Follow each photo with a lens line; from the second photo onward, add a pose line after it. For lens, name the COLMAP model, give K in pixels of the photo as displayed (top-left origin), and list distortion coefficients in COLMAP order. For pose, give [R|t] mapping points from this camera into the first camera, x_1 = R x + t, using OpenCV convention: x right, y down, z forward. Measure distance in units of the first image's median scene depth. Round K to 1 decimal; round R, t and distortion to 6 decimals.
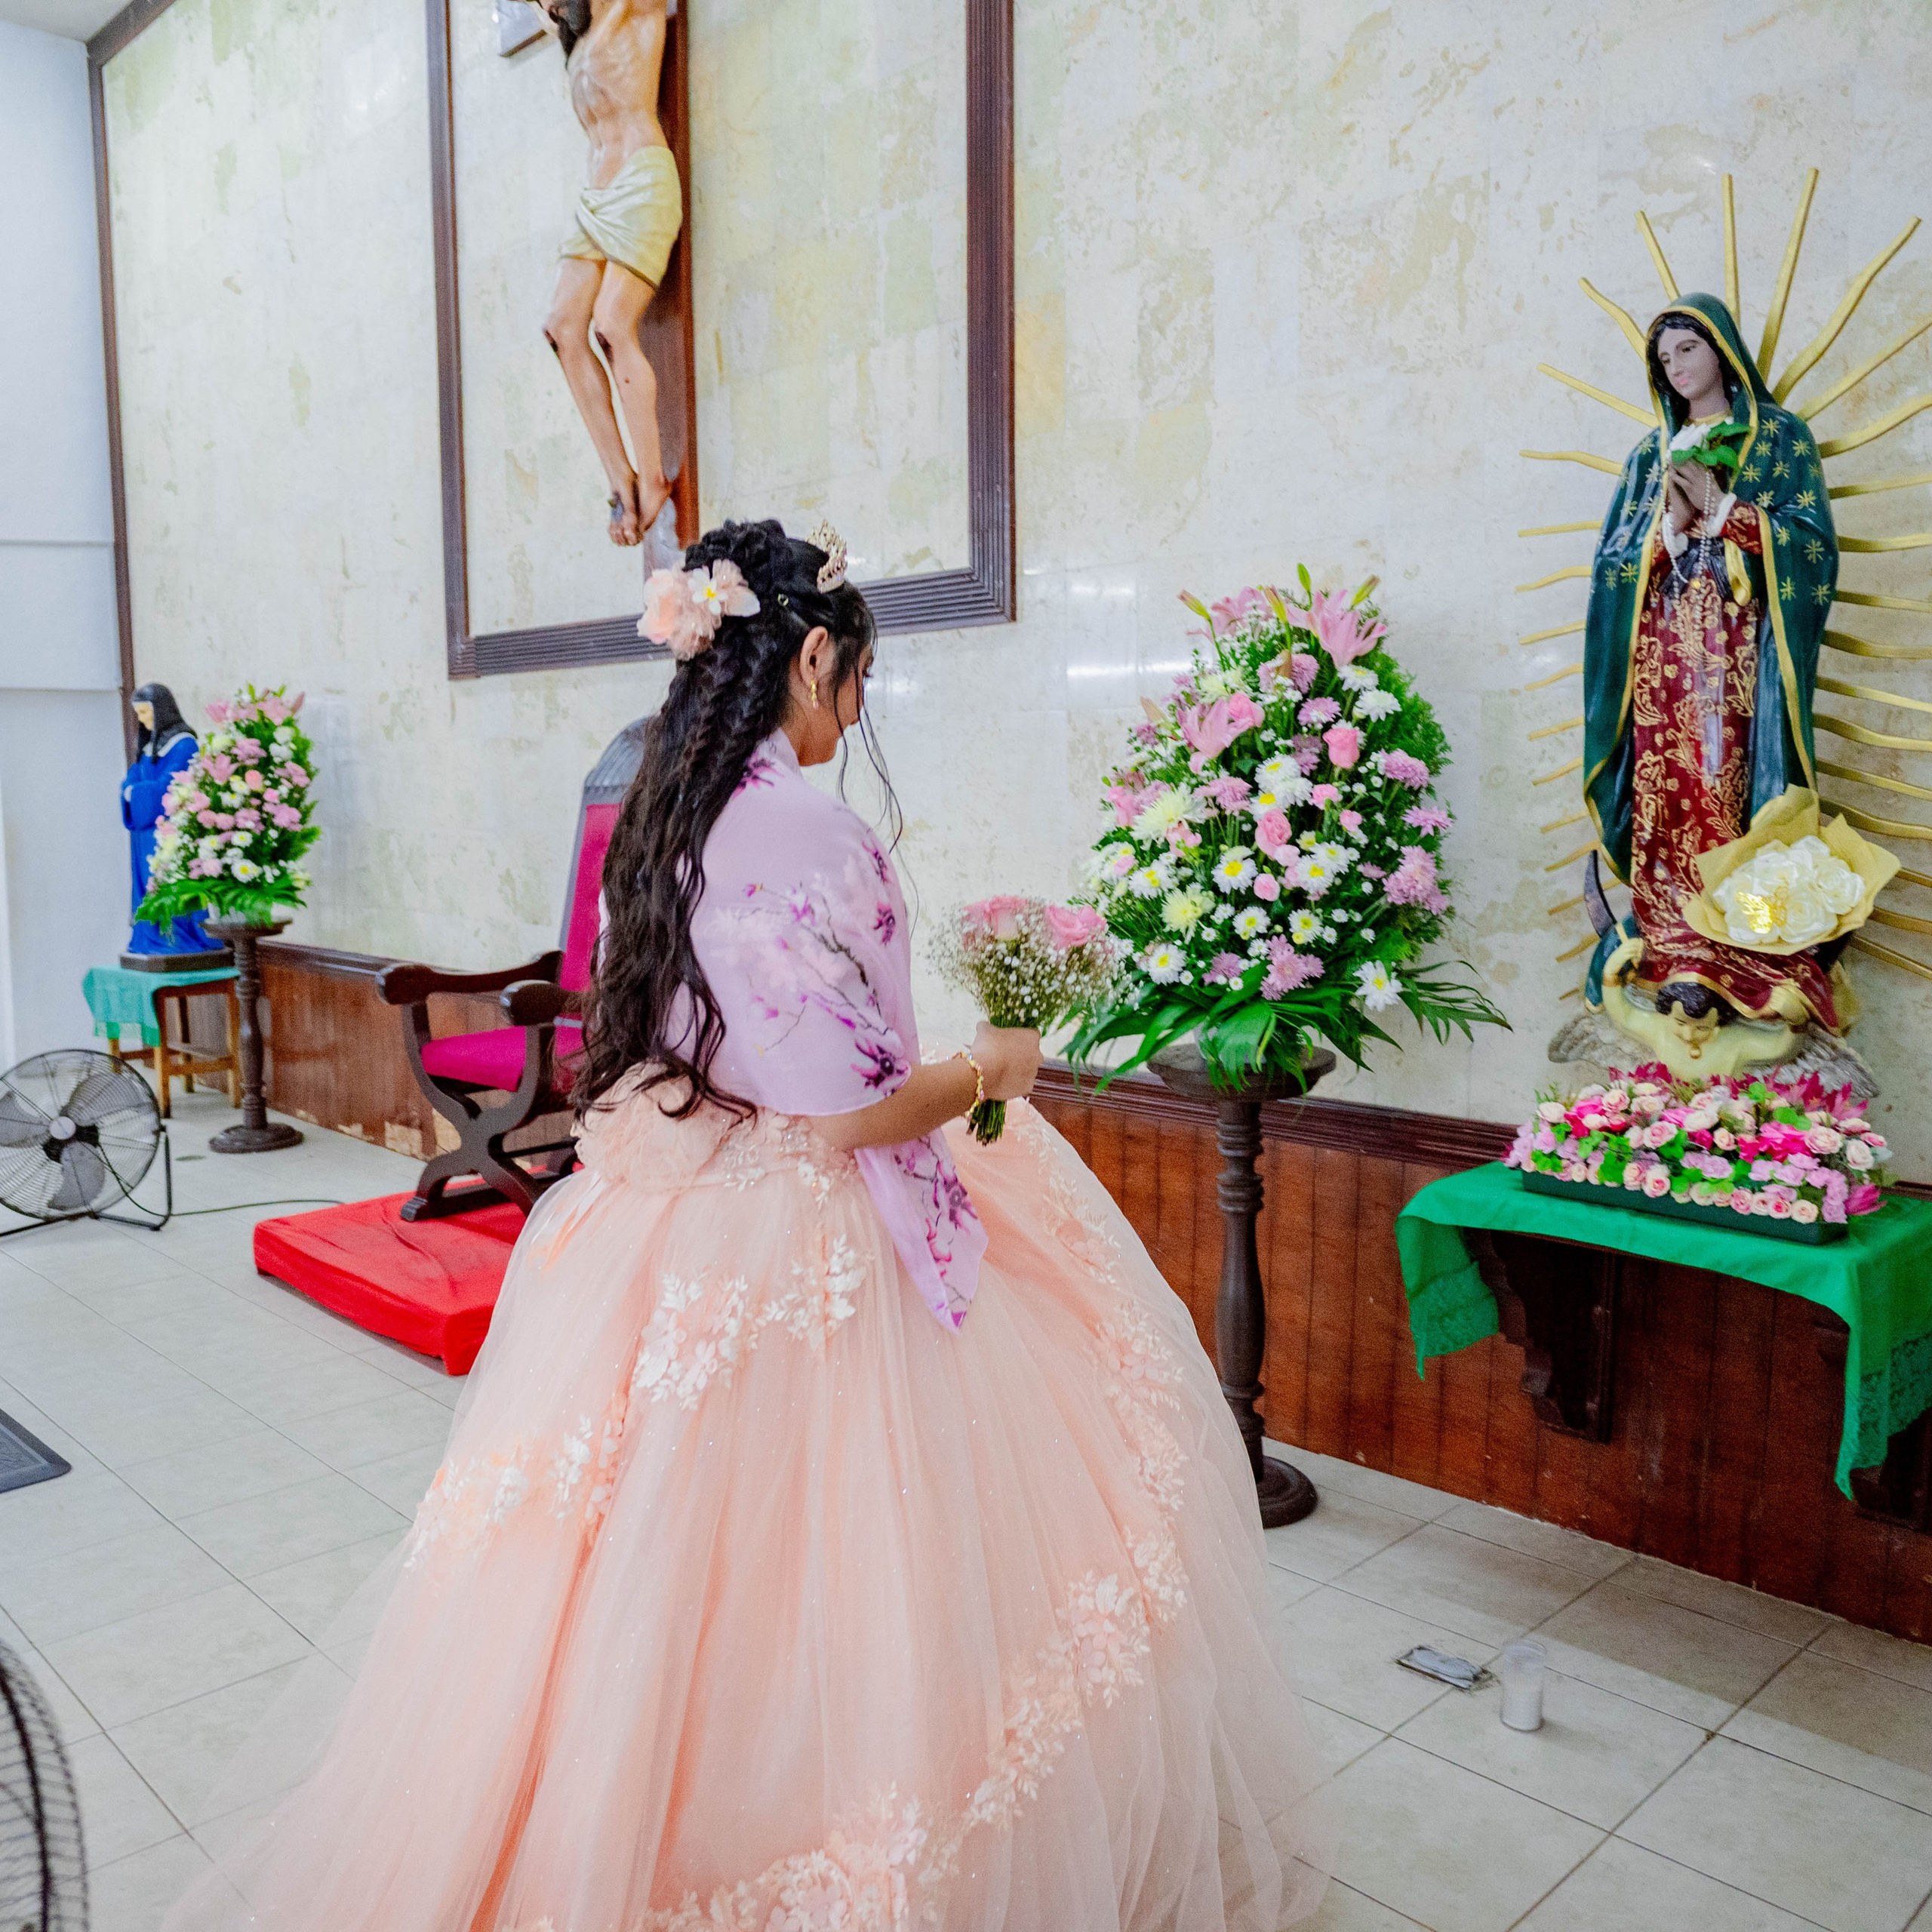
lens RADIAL K [[1709.3, 0, 966.1], [0, 1709.3, 981.5], [0, 0, 1]] dist [-0.061690, 0.046116]
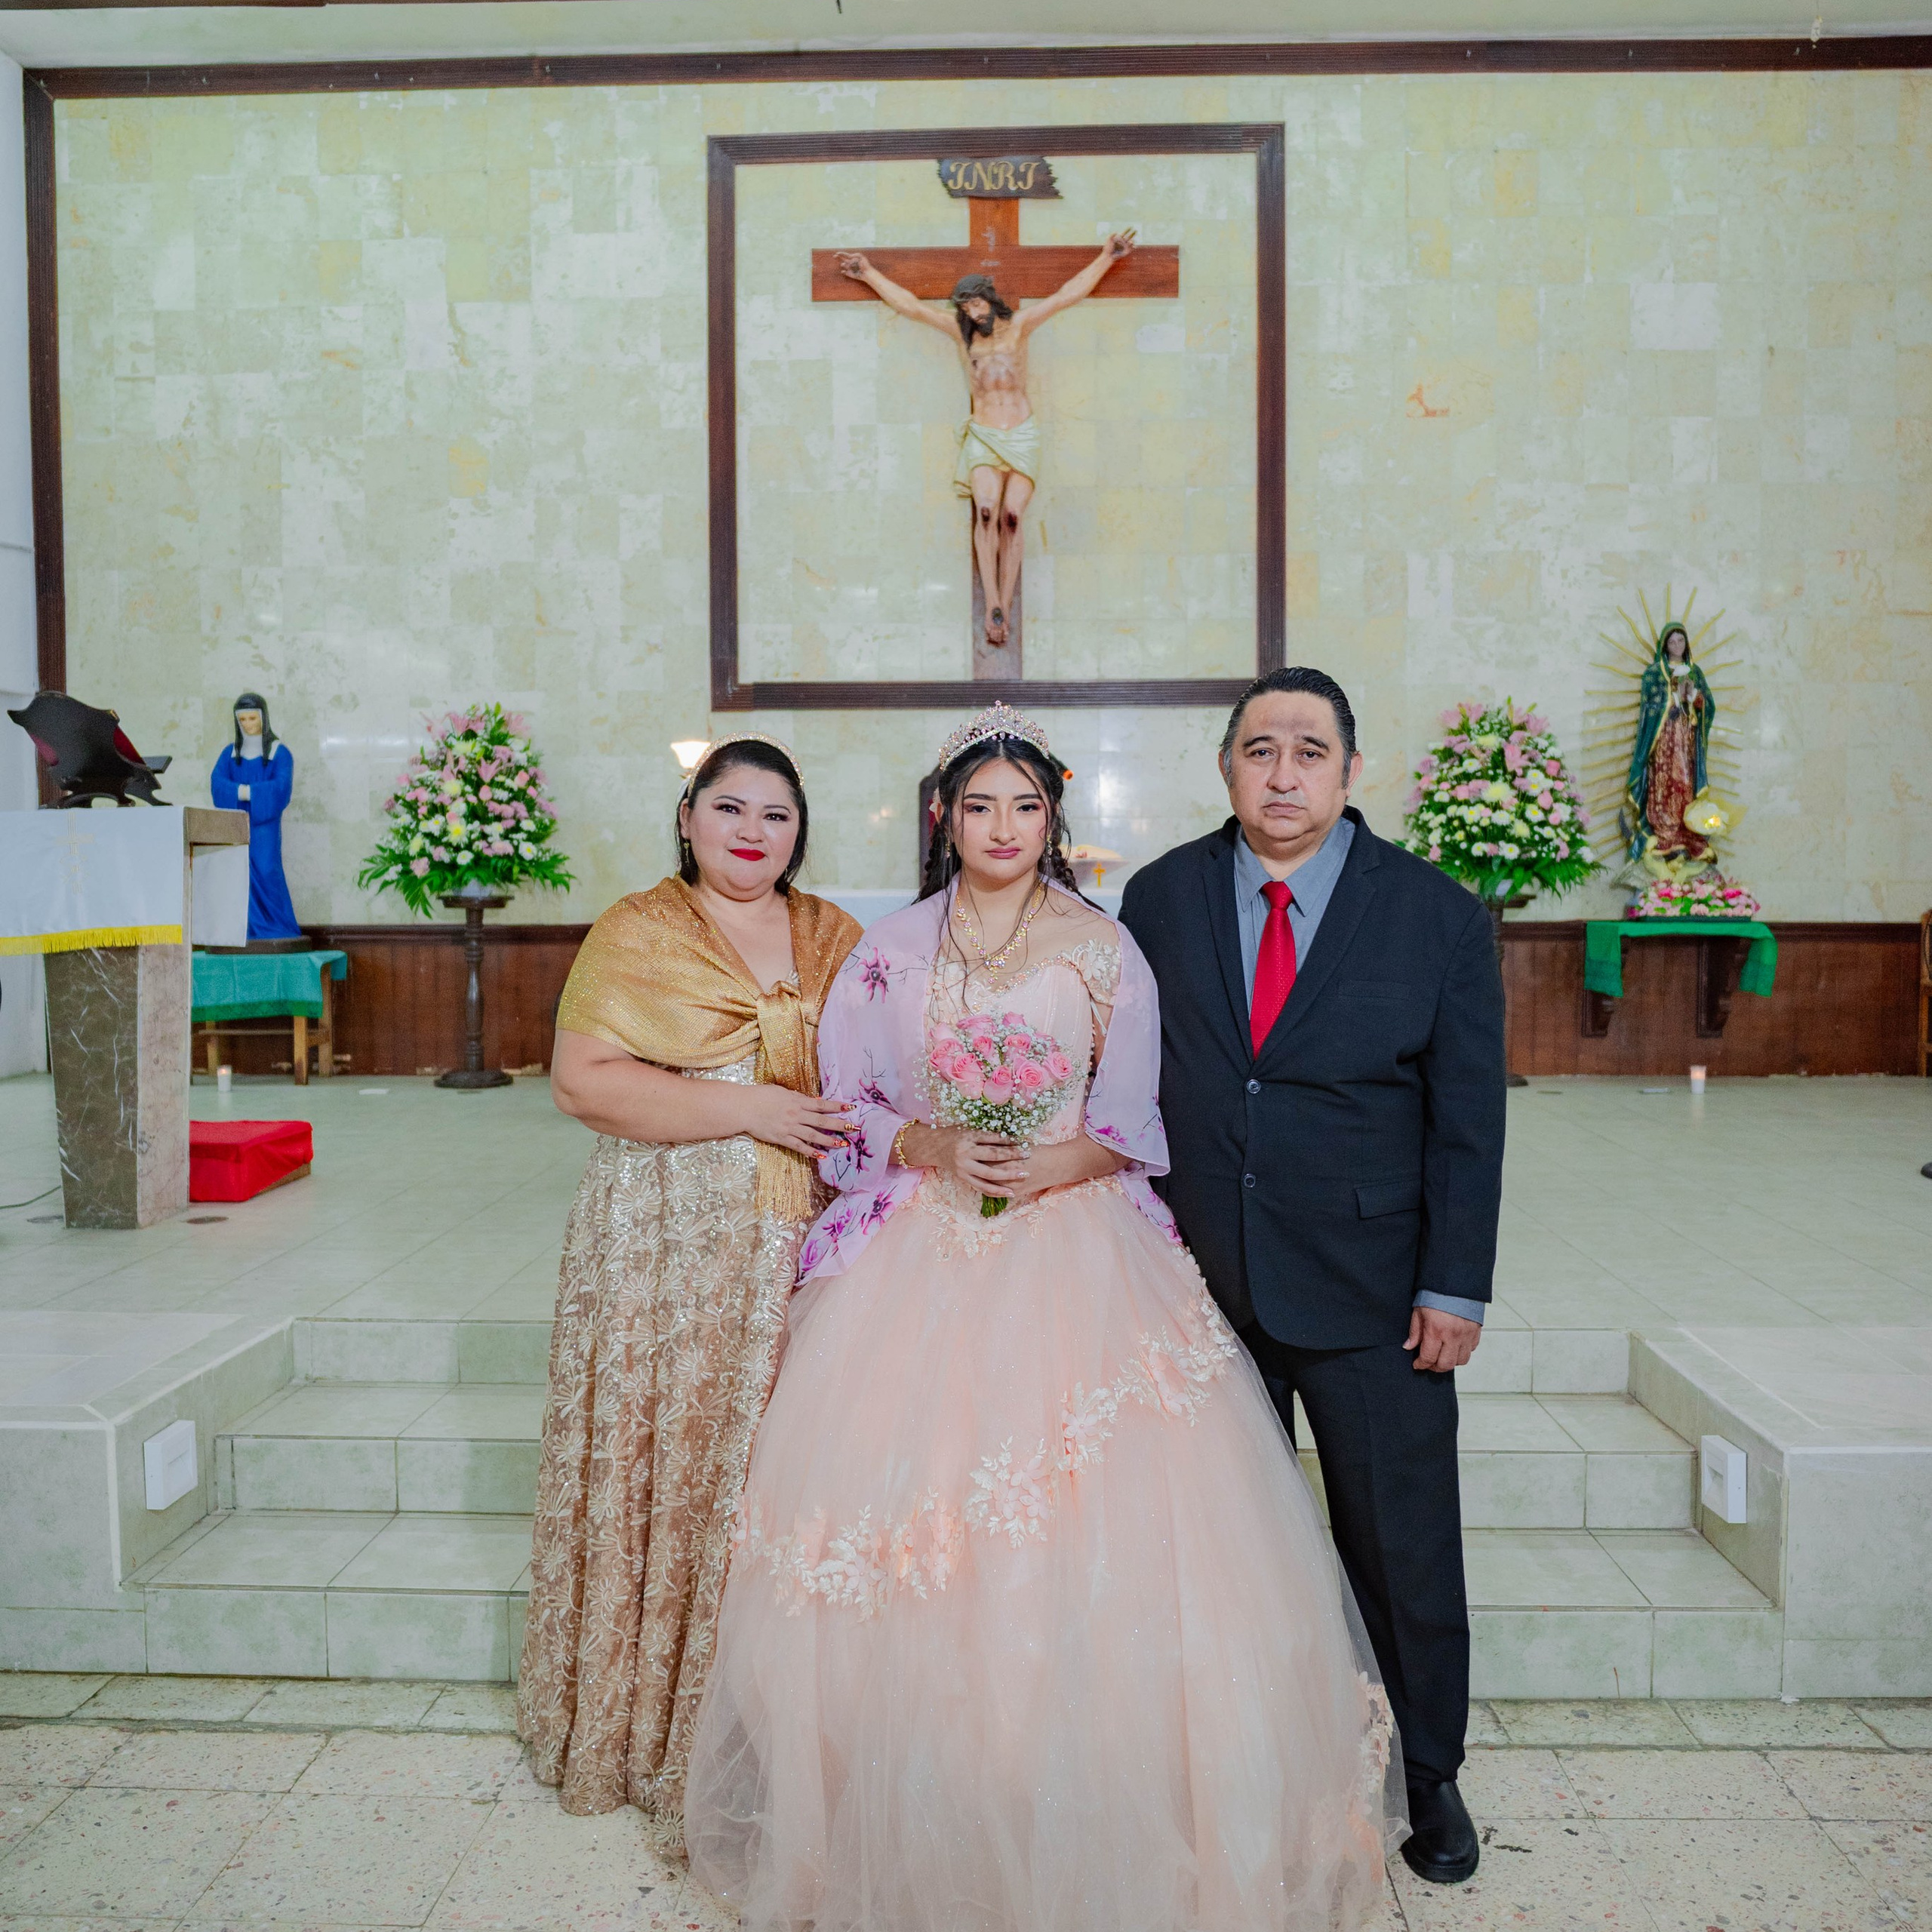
lens RADIAL K [[1764.7, 0, 961.5], [0, 1764.7, 971.3], [0, 0, 1]] dist [-0.064082, 0.048465]
pose [[0.725874, -0.031934, 0.687086, -2.286602], [0.078990, 0.996183, -0.037149, 0.200804], [-0.683277, 0.081238, 0.725626, -0.305996]]
